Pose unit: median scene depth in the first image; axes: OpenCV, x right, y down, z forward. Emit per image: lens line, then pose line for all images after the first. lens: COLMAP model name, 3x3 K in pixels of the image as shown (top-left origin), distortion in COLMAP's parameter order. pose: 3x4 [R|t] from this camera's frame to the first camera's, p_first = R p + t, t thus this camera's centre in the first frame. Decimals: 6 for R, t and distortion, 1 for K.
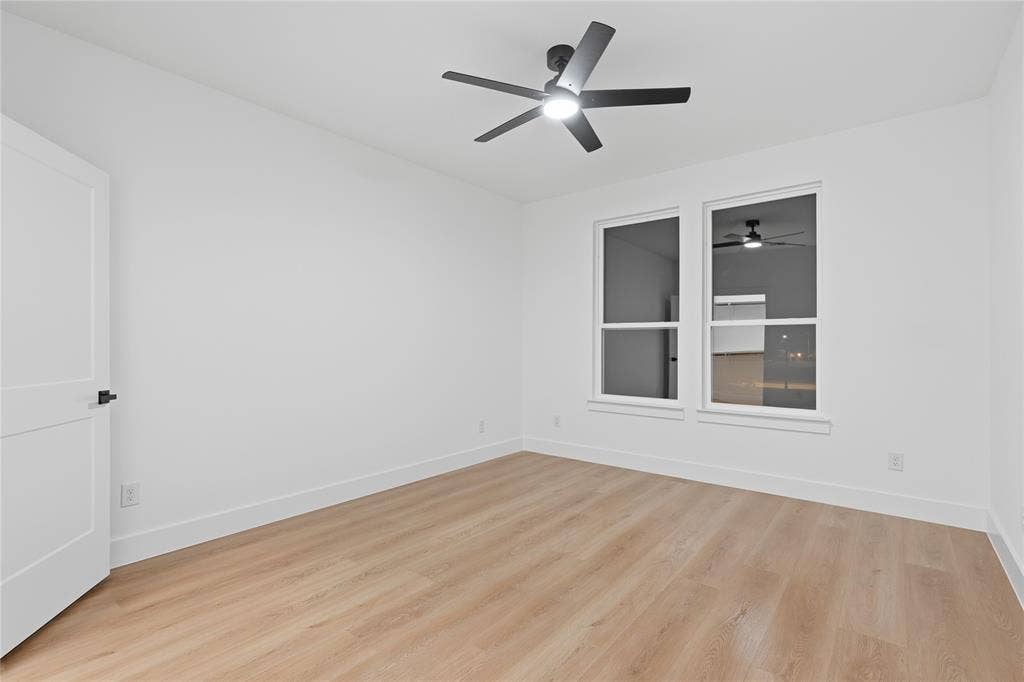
lens RADIAL K [[467.3, 0, 535.6], [0, 467.3, 344.4], [0, 0, 1]] dist [-0.000228, -0.000003]
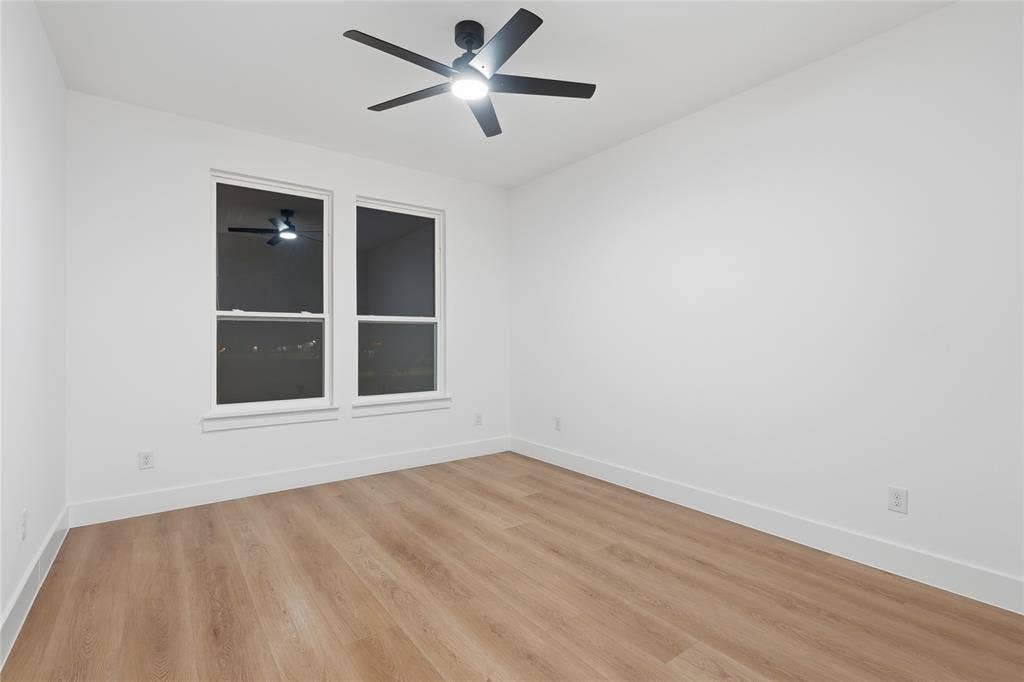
lens RADIAL K [[486.1, 0, 512.0], [0, 486.1, 341.0], [0, 0, 1]] dist [0.001327, 0.000207]
pose [[0.281980, -0.008018, 0.959387, -0.527729], [0.001475, 0.999968, 0.007923, -0.002754], [-0.959419, -0.000819, 0.281983, 0.386072]]
